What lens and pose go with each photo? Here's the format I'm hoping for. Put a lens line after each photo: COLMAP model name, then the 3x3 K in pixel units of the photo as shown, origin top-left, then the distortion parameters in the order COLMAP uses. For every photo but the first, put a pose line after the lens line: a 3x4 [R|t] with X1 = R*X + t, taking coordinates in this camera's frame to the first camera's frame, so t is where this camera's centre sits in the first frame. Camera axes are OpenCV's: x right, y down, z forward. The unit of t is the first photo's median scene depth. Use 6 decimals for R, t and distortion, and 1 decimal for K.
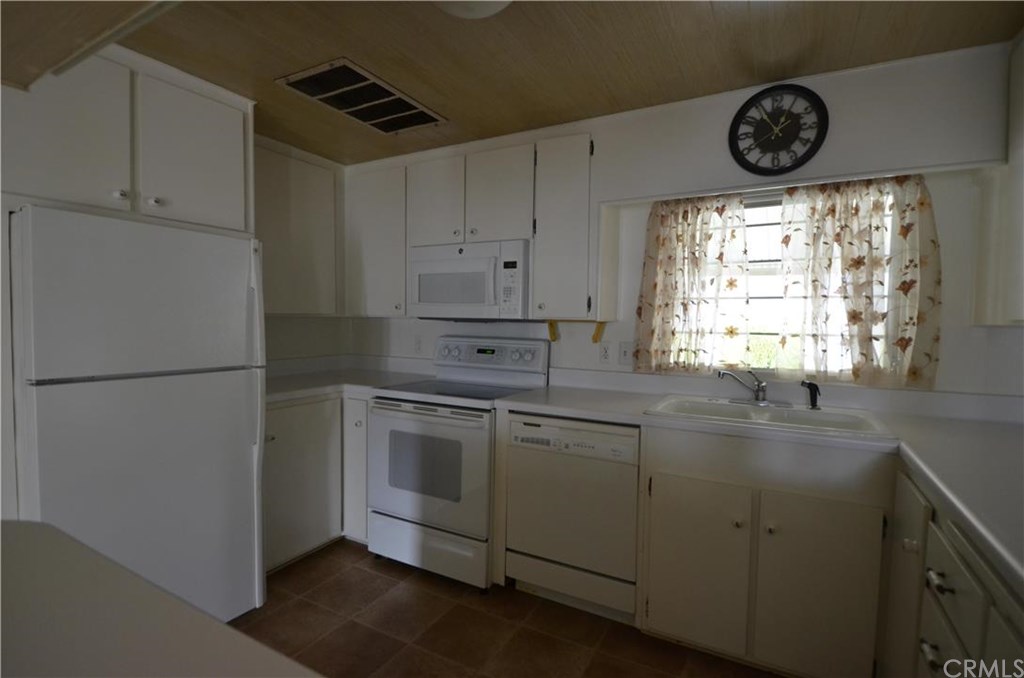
lens RADIAL K [[484.4, 0, 521.5], [0, 484.4, 332.9], [0, 0, 1]] dist [0.022121, -0.025413]
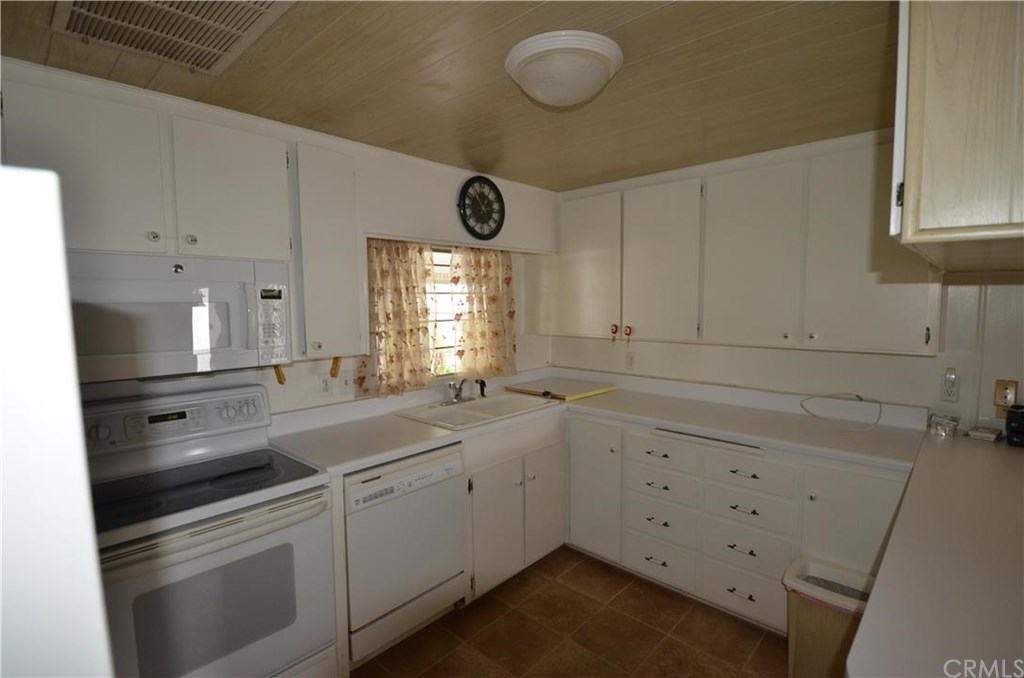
lens RADIAL K [[484.4, 0, 521.5], [0, 484.4, 332.9], [0, 0, 1]] dist [0.022121, -0.025413]
pose [[0.238356, -0.082523, 0.967665, -0.788170], [0.033734, 0.996486, 0.076672, -0.147610], [-0.970592, 0.014368, 0.240302, 0.517541]]
